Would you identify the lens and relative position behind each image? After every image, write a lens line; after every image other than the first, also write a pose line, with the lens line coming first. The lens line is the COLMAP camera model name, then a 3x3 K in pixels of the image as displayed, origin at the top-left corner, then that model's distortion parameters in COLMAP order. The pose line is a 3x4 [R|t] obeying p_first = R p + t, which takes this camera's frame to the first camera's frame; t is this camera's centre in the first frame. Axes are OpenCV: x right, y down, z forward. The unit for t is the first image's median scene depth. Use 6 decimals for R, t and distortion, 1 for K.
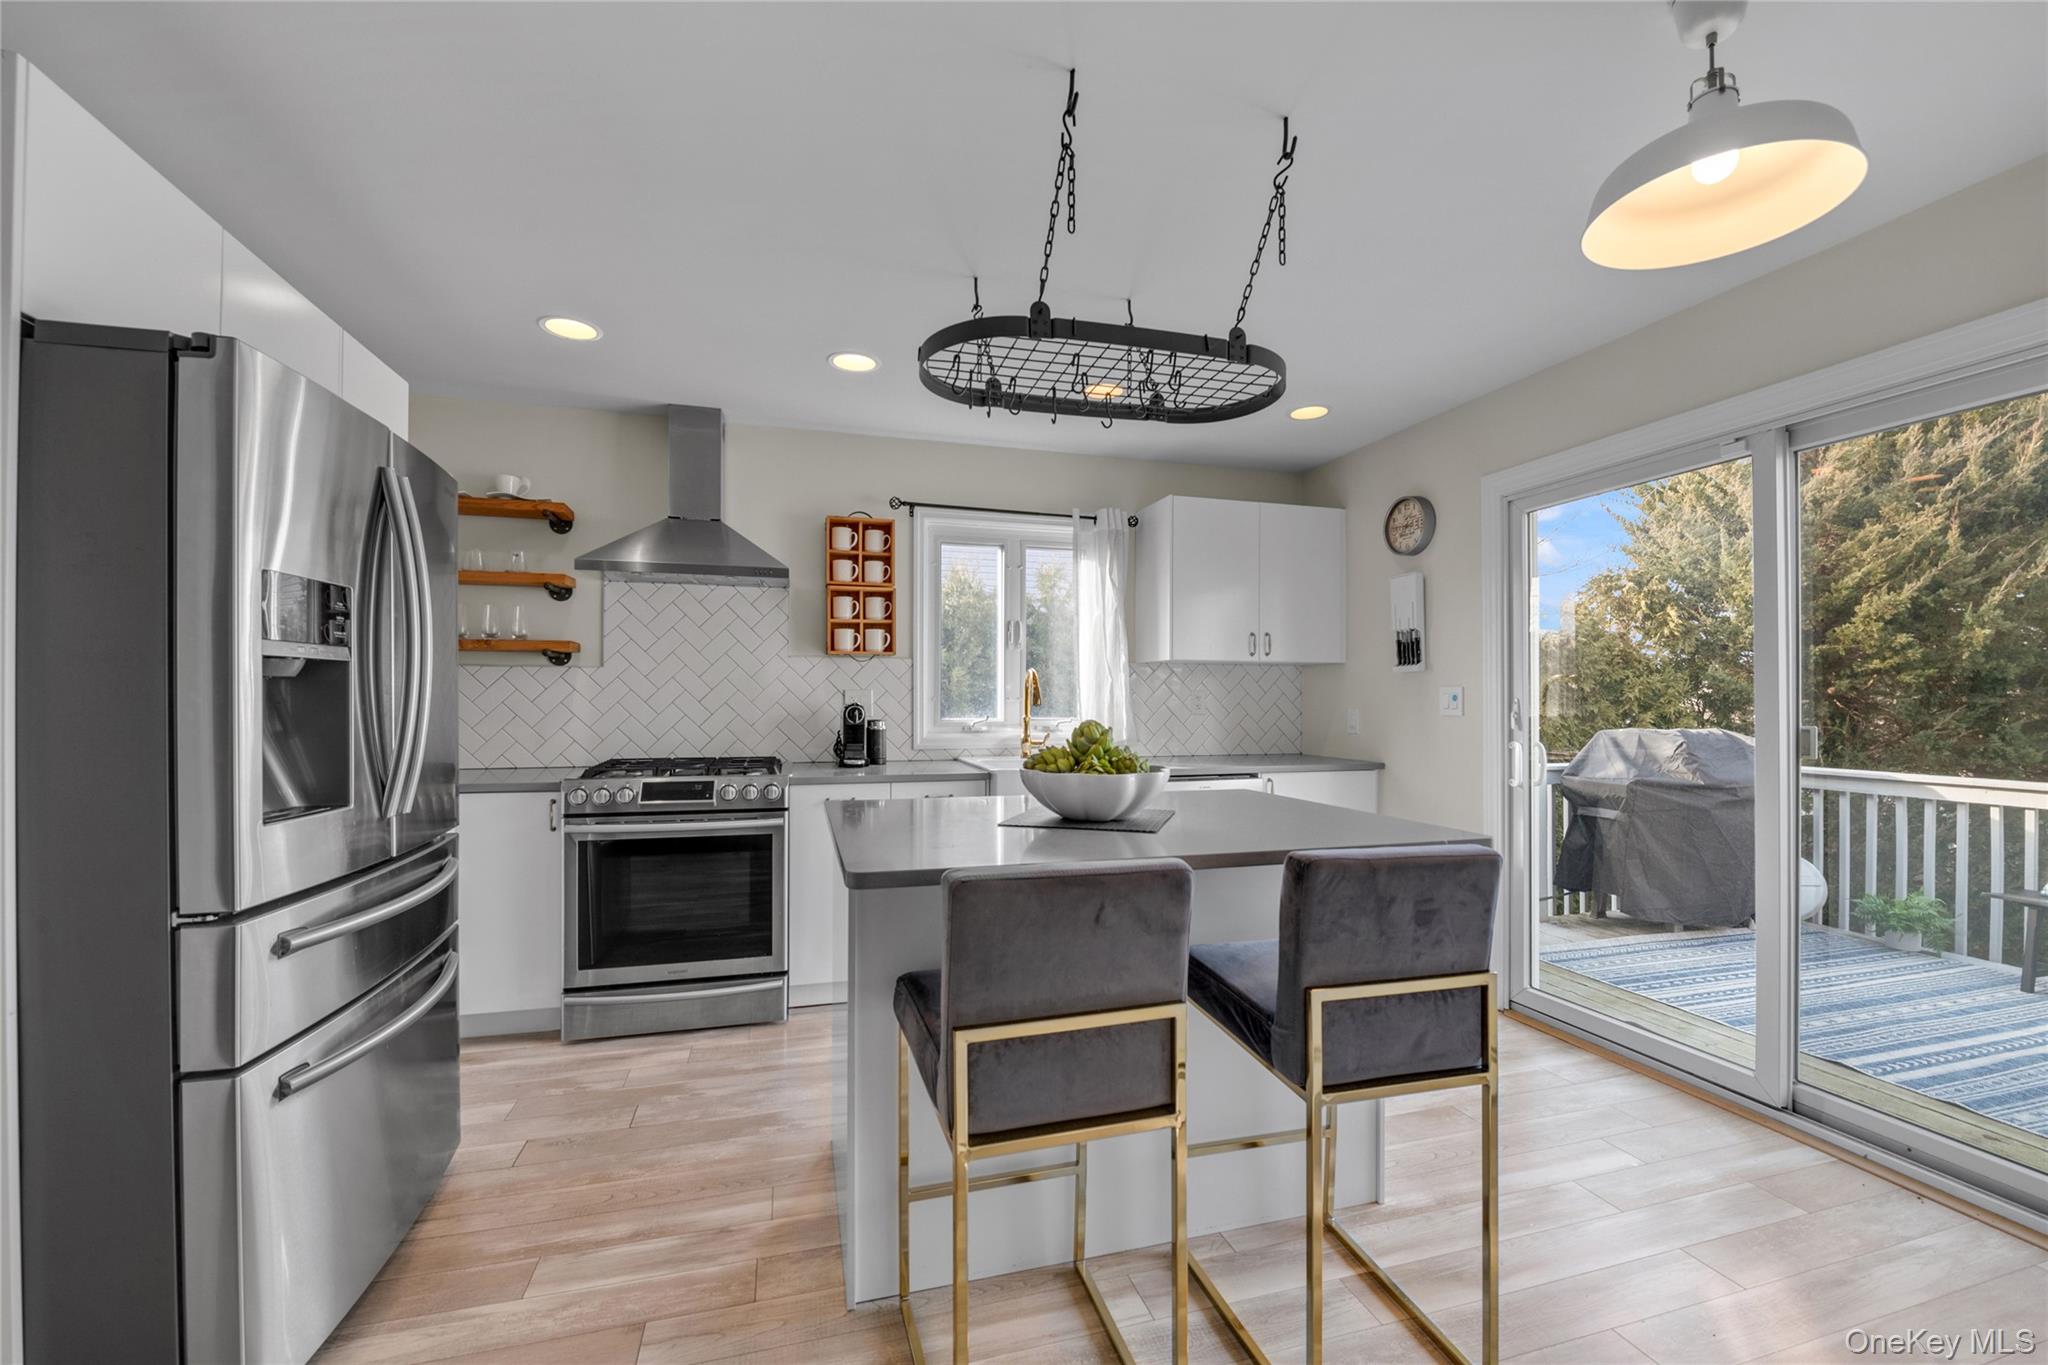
lens RADIAL K [[826.1, 0, 1086.8], [0, 826.1, 705.7], [0, 0, 1]] dist [-0.002193, -0.002410]
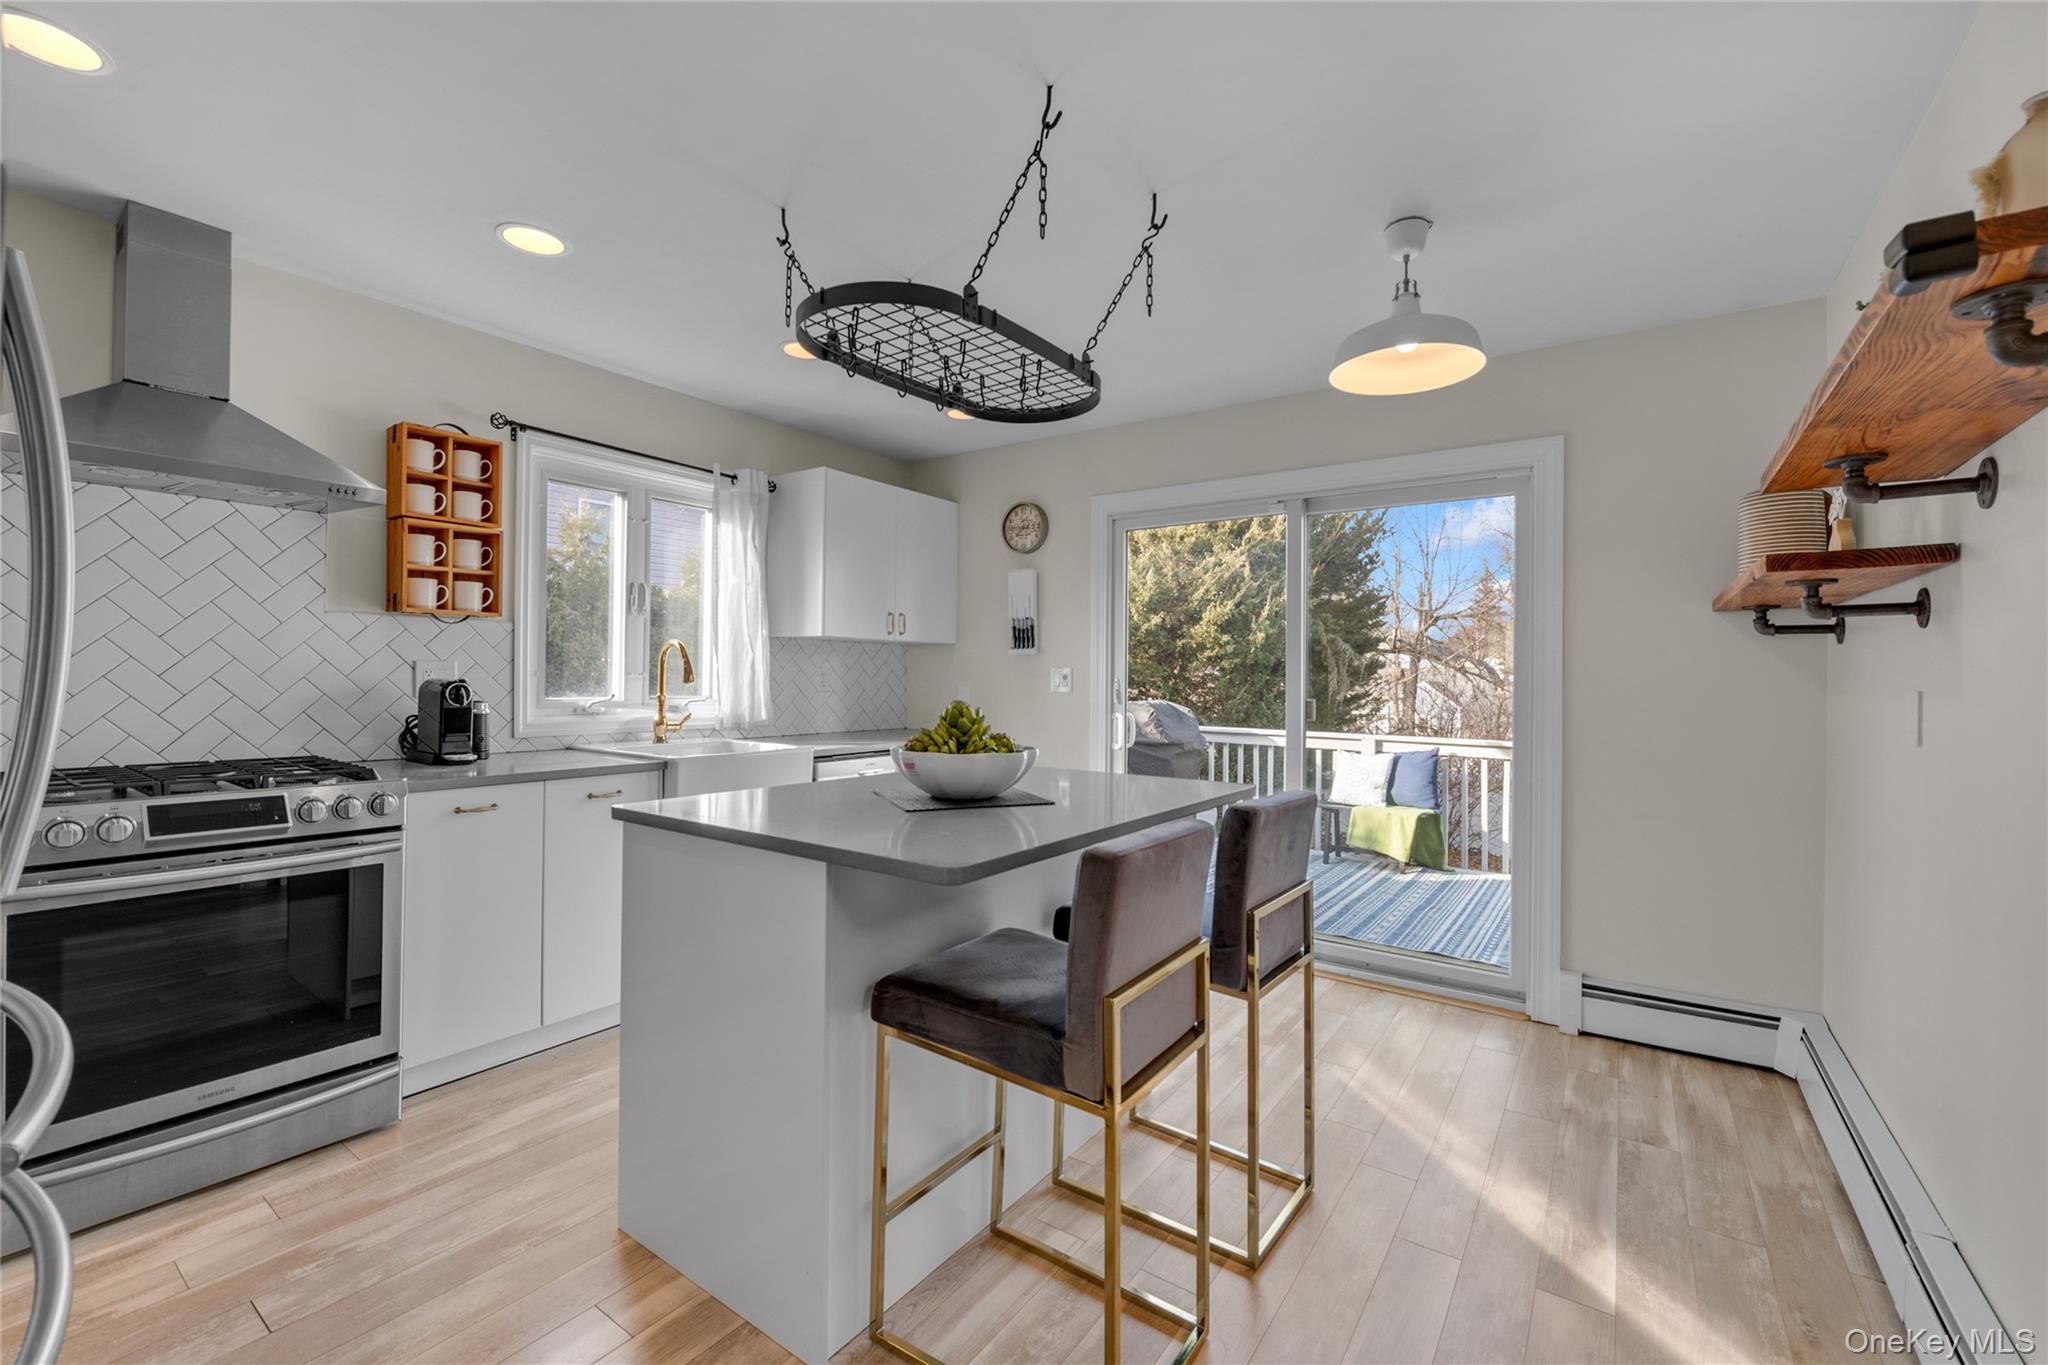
lens RADIAL K [[826.1, 0, 1038.9], [0, 826.1, 682.5], [0, 0, 1]] dist [-0.002193, -0.002410]
pose [[0.790356, 0.003264, 0.612639, -0.307368], [-0.005529, 0.999983, 0.001805, -0.004077], [-0.612623, -0.004814, 0.790360, 0.077835]]
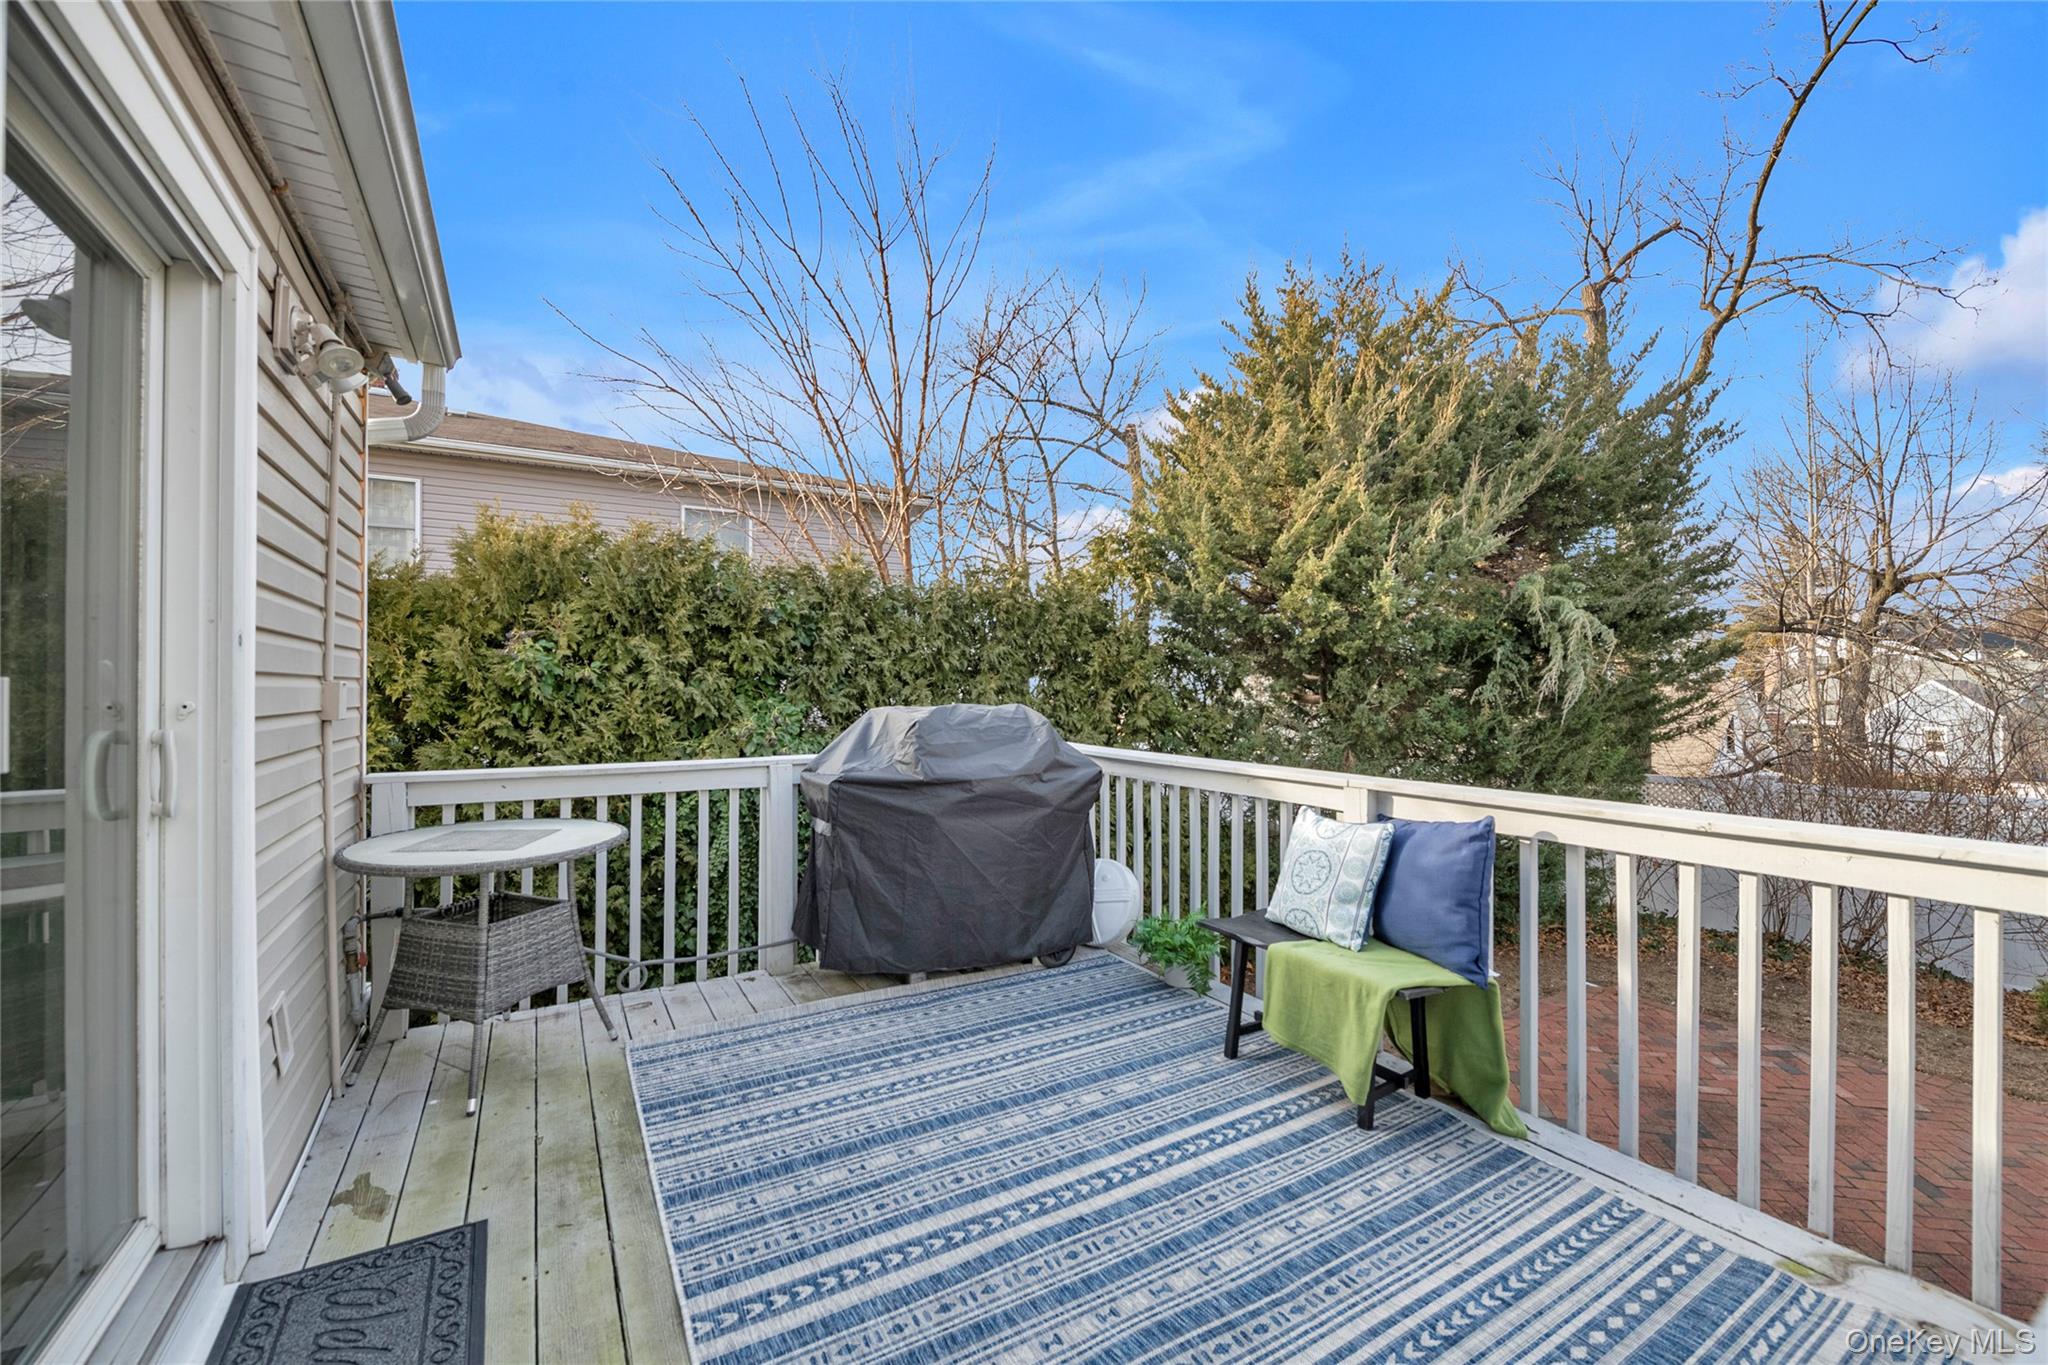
lens RADIAL K [[846.1, 0, 1036.9], [0, 846.1, 687.8], [0, 0, 1]] dist [0.000515, -0.000035]
pose [[0.966149, 0.000008, 0.257986, 0.782698], [-0.000665, 0.999997, 0.002461, 0.013148], [-0.257985, -0.002550, 0.966146, 0.307149]]
